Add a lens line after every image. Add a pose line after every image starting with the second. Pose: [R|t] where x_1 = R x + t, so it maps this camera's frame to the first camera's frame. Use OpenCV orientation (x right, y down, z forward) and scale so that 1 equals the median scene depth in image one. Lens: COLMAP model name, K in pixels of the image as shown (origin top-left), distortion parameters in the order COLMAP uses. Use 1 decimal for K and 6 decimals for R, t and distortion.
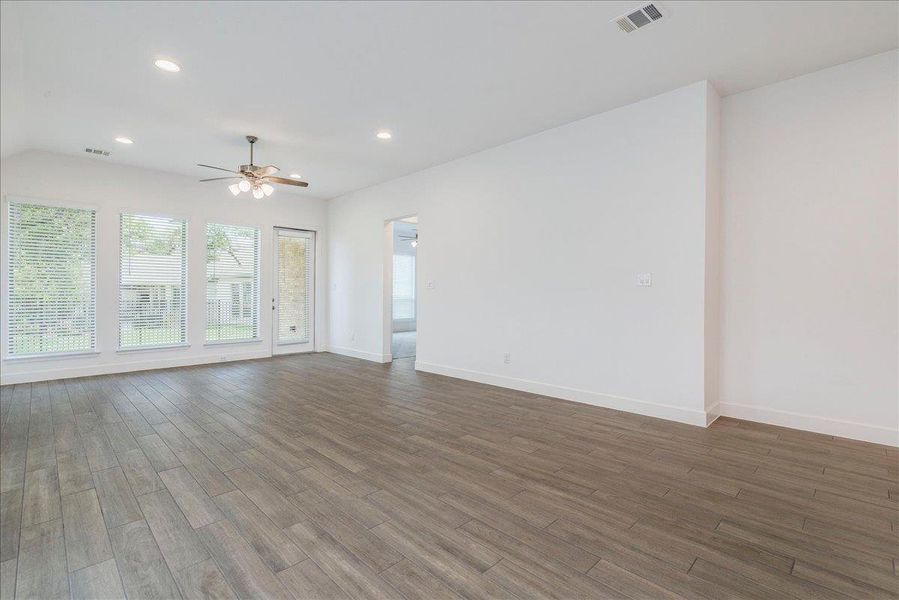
lens RADIAL K [[416.7, 0, 472.5], [0, 416.7, 287.2], [0, 0, 1]] dist [-0.003631, -0.000300]
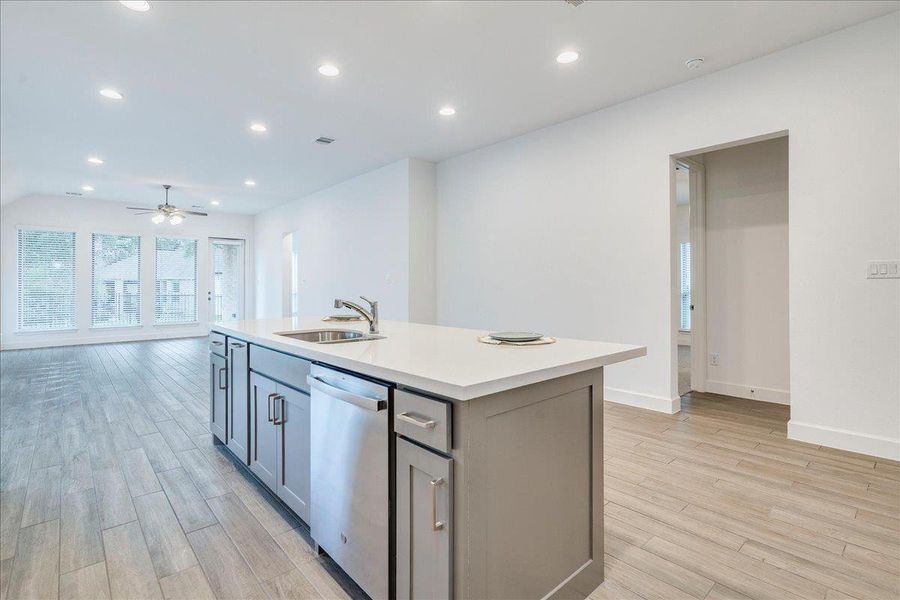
lens RADIAL K [[417.2, 0, 447.8], [0, 417.2, 280.2], [0, 0, 1]] dist [-0.003631, -0.000300]
pose [[0.997990, -0.006777, -0.063012, 0.519533], [0.007051, 0.999967, 0.004130, -0.013761], [0.062982, -0.004566, 0.998004, -0.397767]]
